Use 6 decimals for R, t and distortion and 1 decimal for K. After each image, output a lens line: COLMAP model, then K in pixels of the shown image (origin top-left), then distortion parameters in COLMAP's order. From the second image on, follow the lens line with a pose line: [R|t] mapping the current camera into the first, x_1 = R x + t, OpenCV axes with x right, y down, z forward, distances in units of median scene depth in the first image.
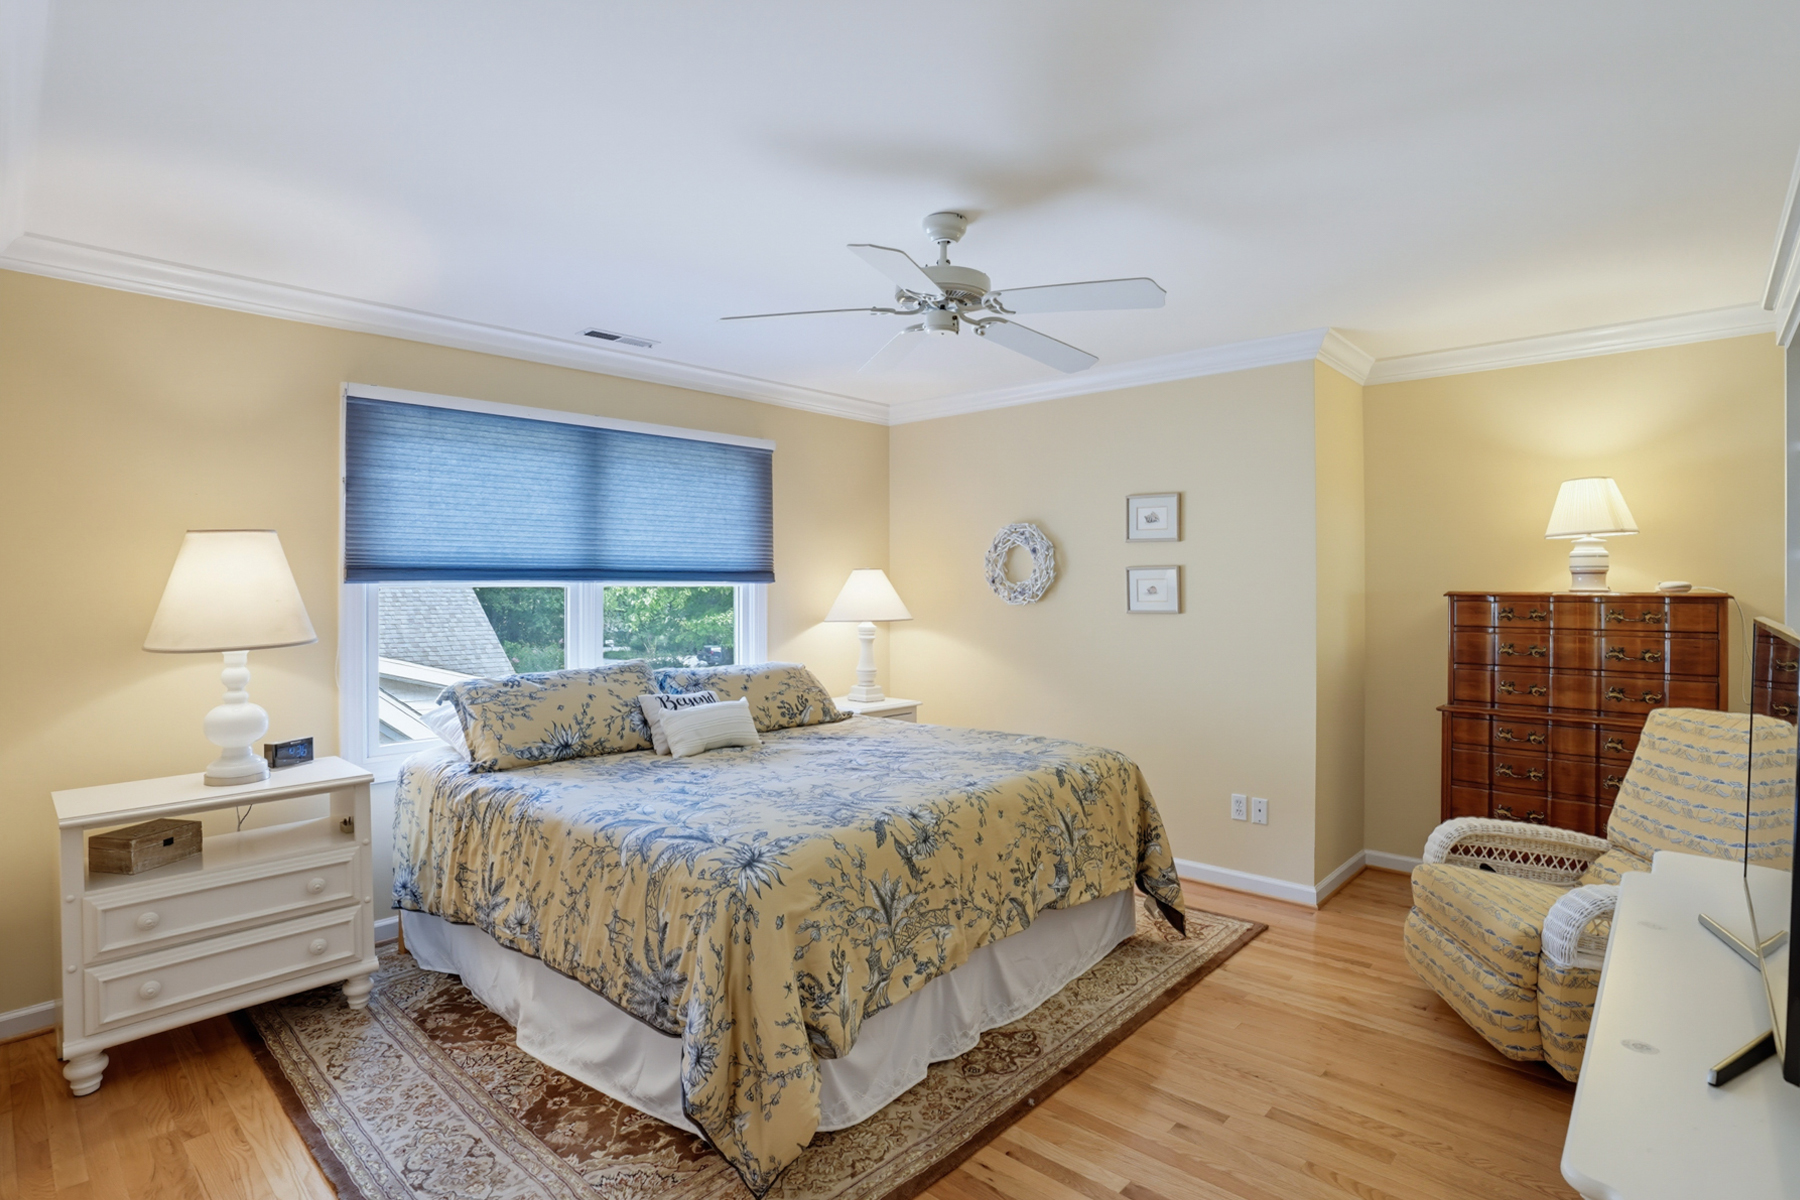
lens RADIAL K [[901.3, 0, 894.1], [0, 901.3, 589.7], [0, 0, 1]] dist [-0.069898, 0.023226]
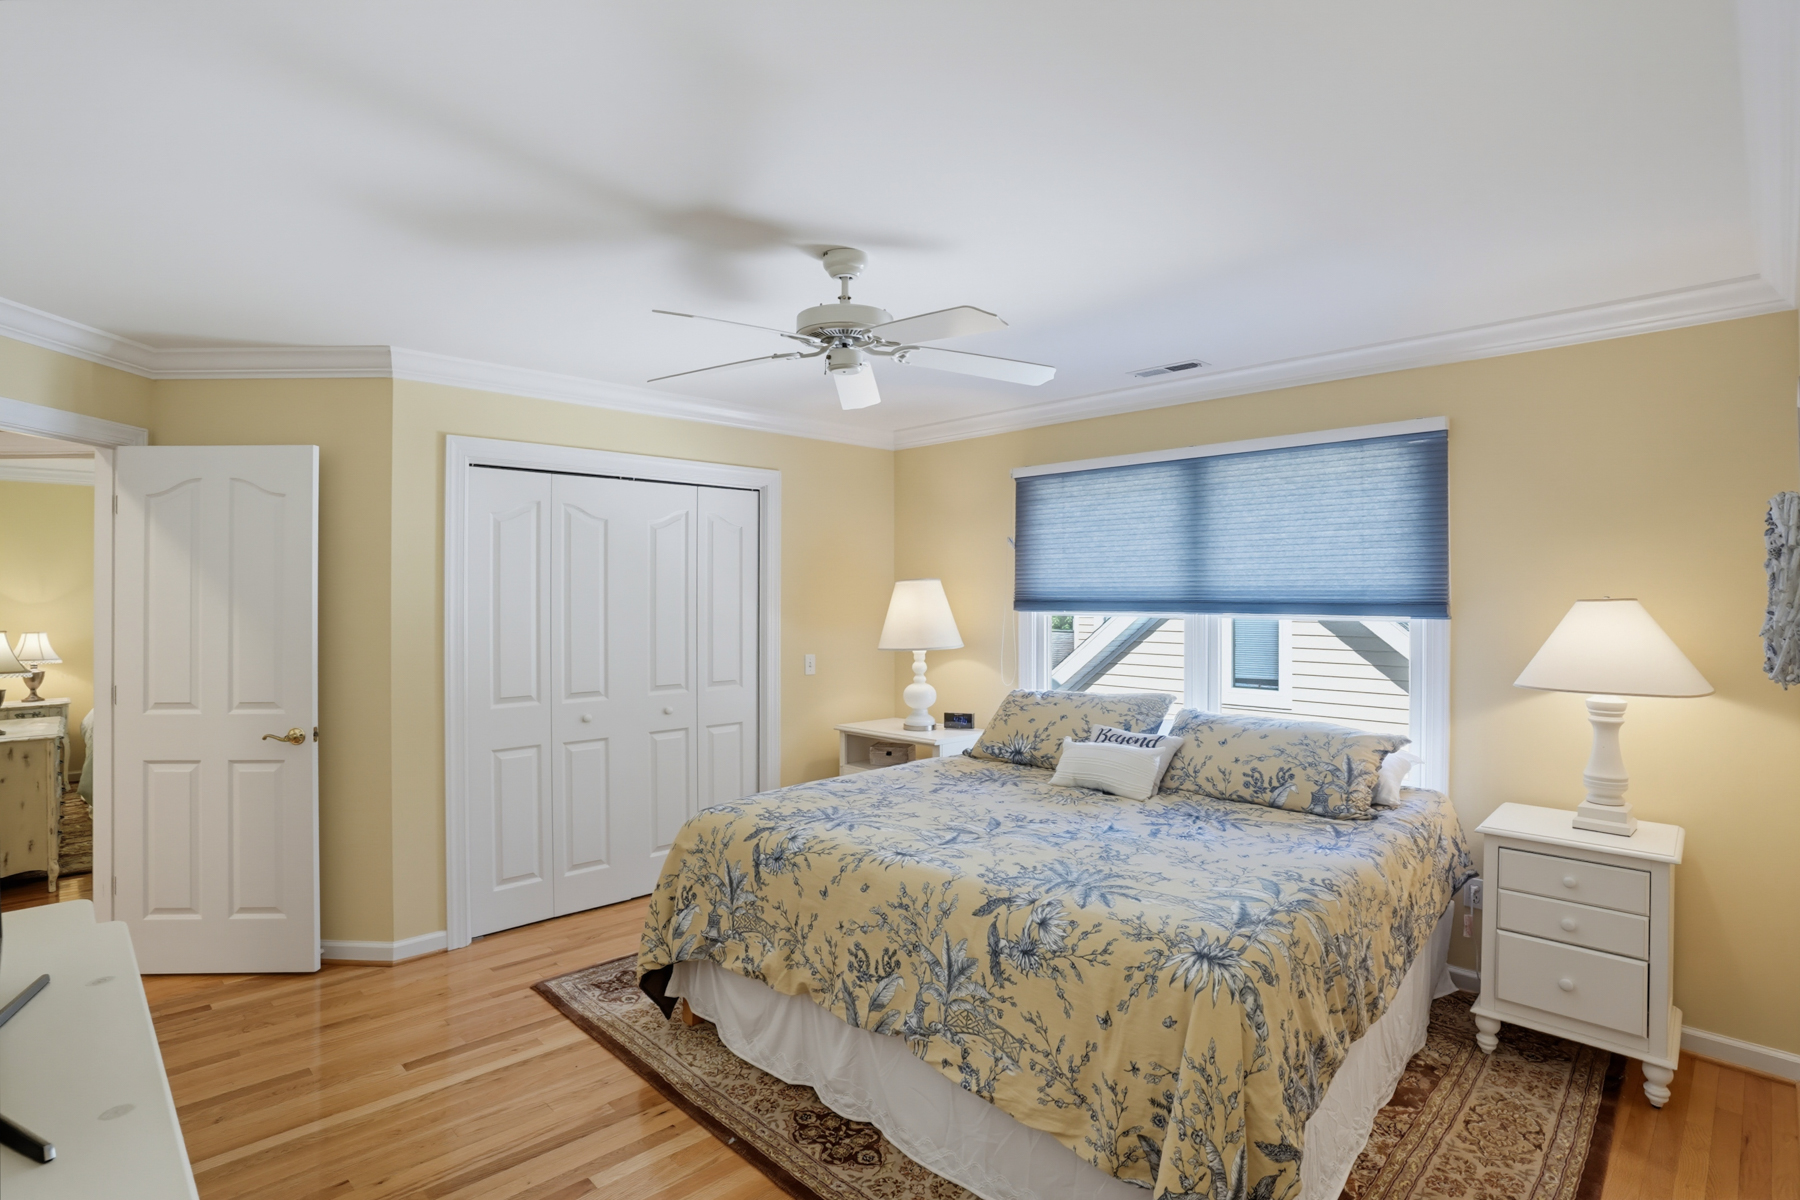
lens RADIAL K [[901.3, 0, 895.7], [0, 901.3, 597.9], [0, 0, 1]] dist [-0.069898, 0.023226]
pose [[-0.057504, 0.002475, -0.998342, 0.876575], [-0.007305, 0.999969, 0.002900, -0.034146], [0.998319, 0.007460, -0.057484, 0.946459]]
